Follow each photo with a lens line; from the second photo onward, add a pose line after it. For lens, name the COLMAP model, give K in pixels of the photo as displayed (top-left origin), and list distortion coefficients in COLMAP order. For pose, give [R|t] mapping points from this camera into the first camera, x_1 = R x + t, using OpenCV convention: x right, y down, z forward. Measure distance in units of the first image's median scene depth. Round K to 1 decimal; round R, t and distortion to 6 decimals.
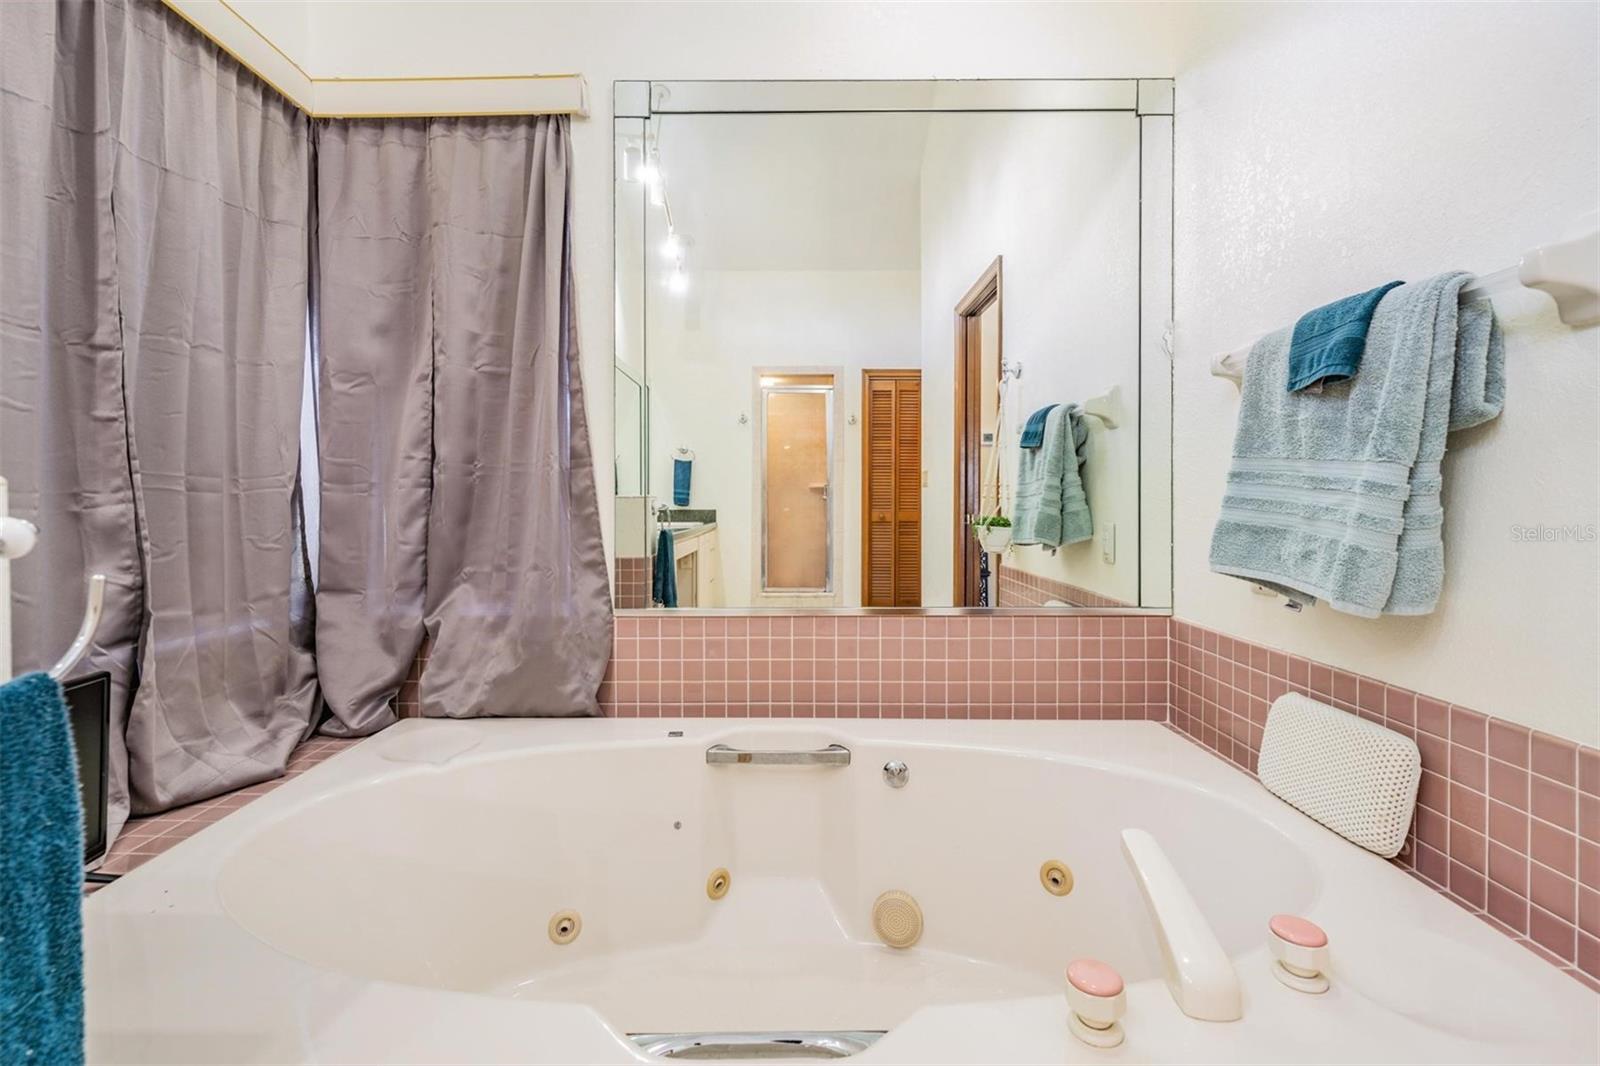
lens RADIAL K [[722.2, 0, 794.6], [0, 722.2, 495.9], [0, 0, 1]] dist [0.001112, -0.000739]
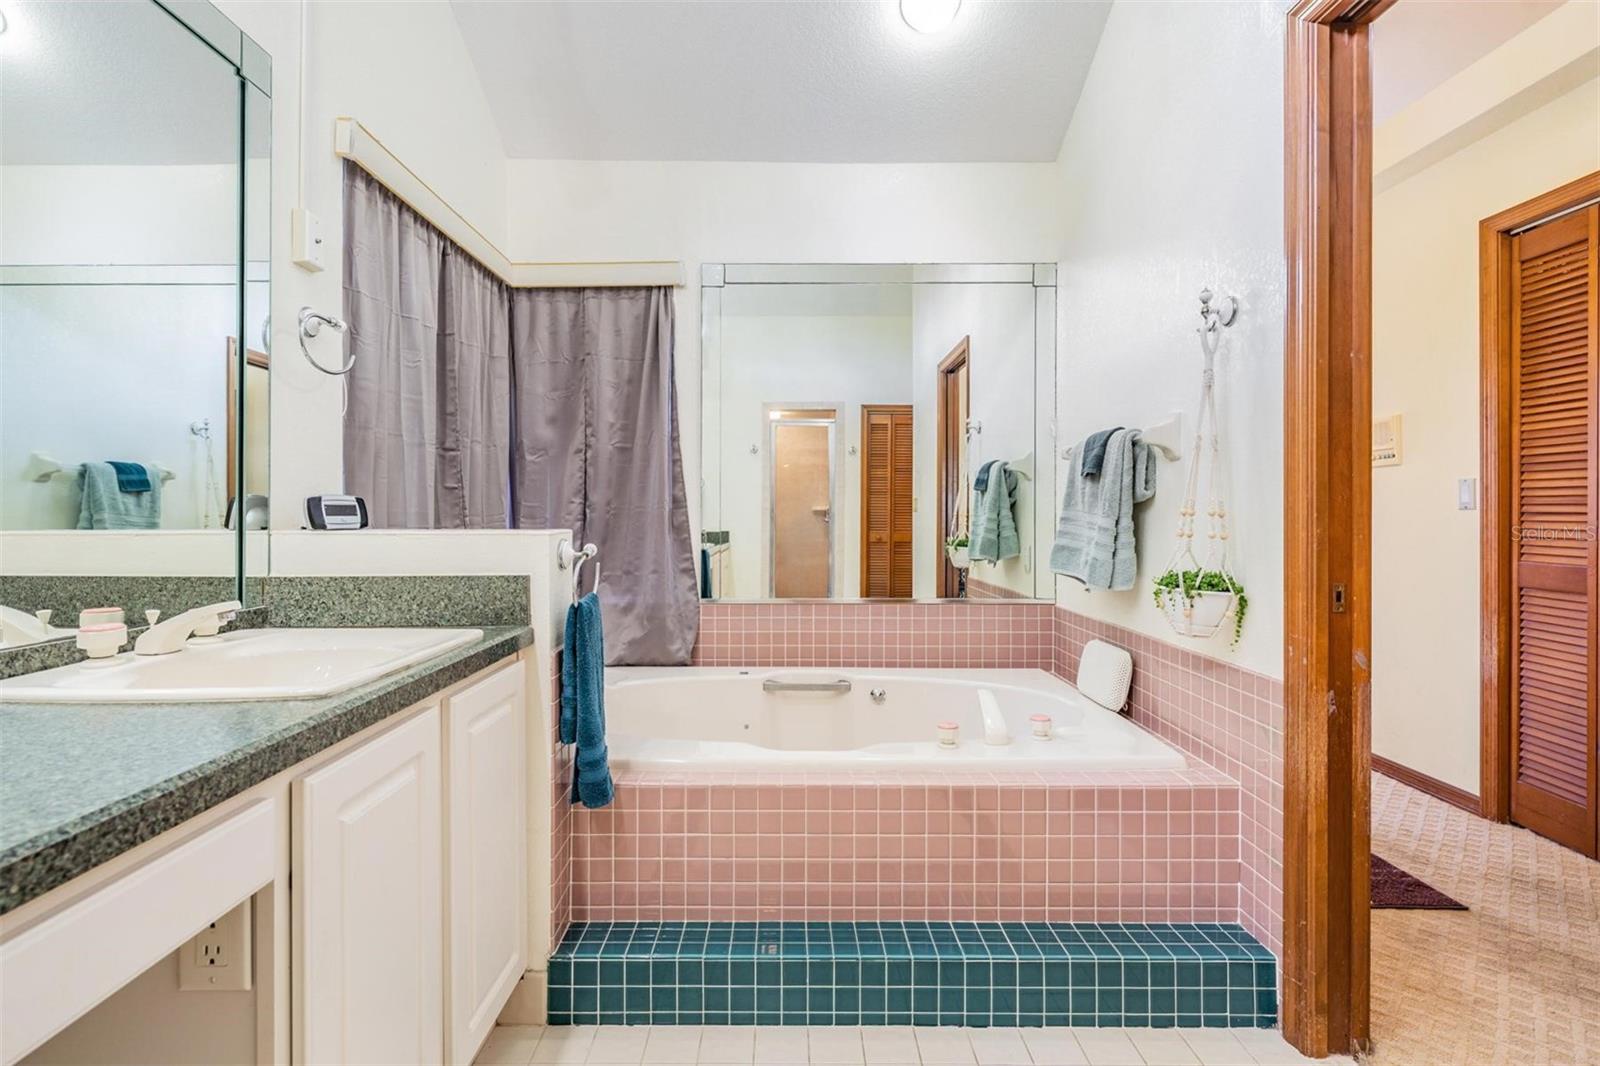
lens RADIAL K [[774.3, 0, 794.6], [0, 774.3, 509.6], [0, 0, 1]] dist [0.005805, -0.002131]
pose [[0.999981, 0.002616, 0.005648, -0.055743], [-0.002591, 0.999987, -0.004437, -0.031069], [-0.005660, 0.004422, 0.999974, -0.696764]]
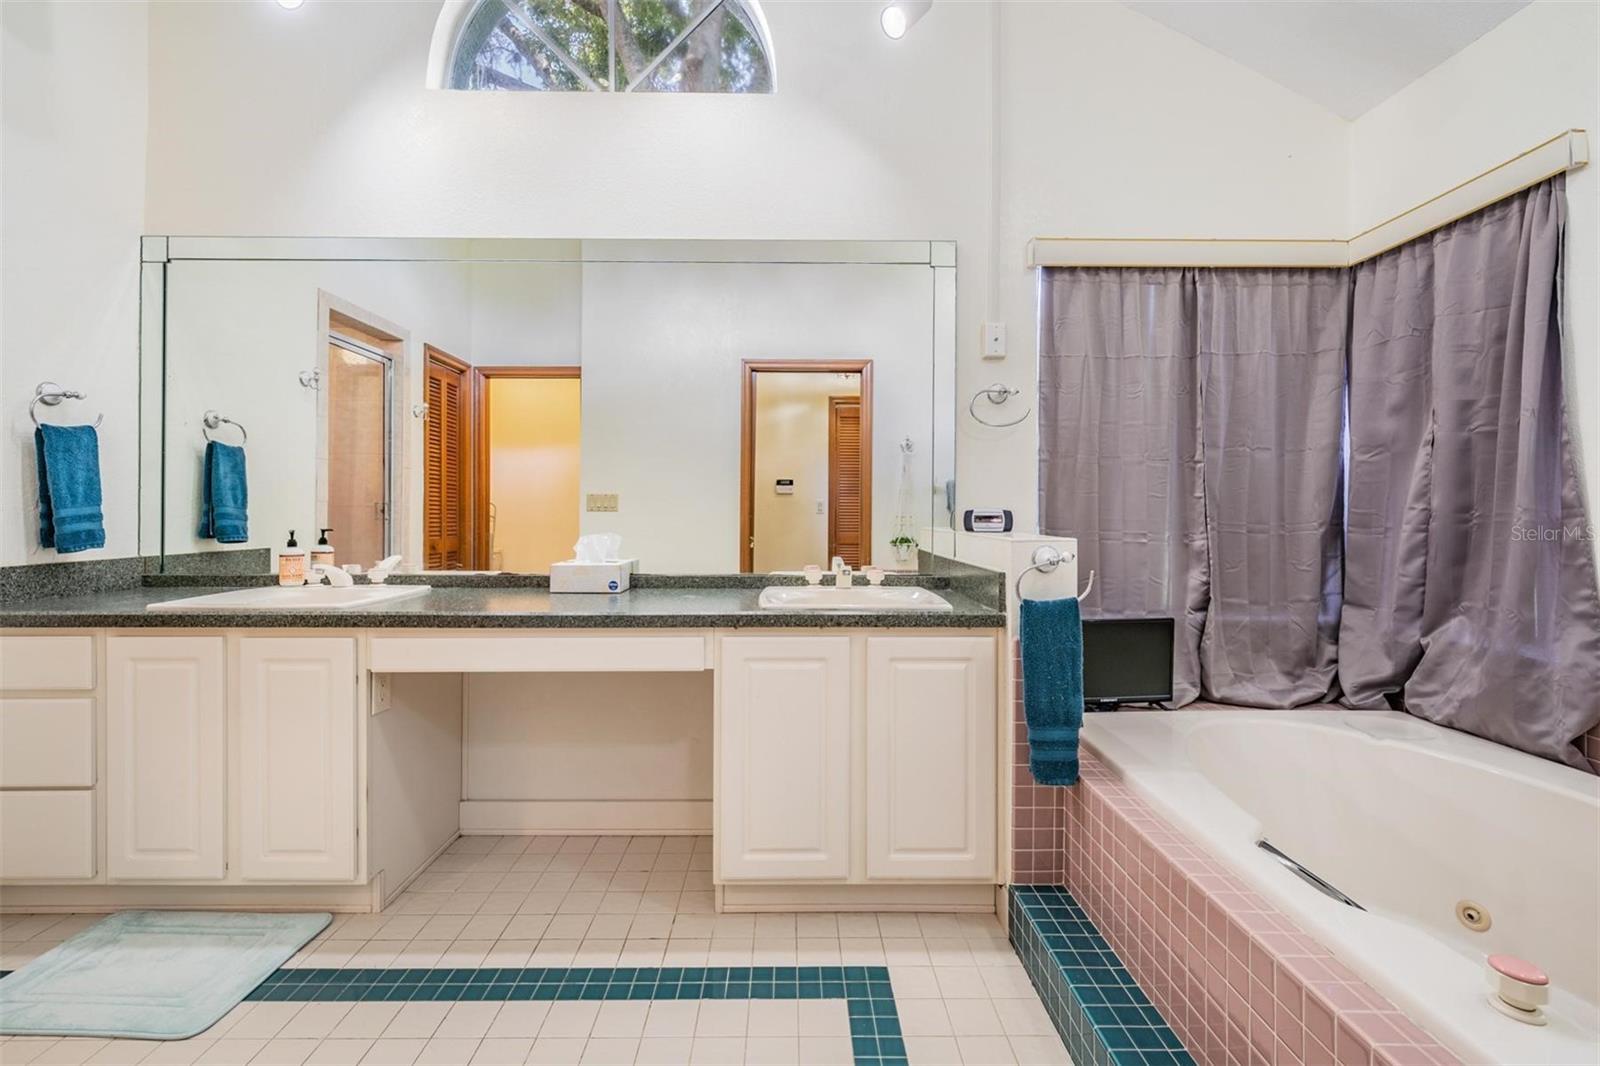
lens RADIAL K [[678.5, 0, 799.0], [0, 678.5, 518.1], [0, 0, 1]] dist [0.000650, -0.000030]
pose [[0.007152, 0.010963, -0.999914, 0.651062], [-0.001340, 0.999939, 0.010954, -0.048297], [0.999974, 0.001261, 0.007166, -0.082017]]
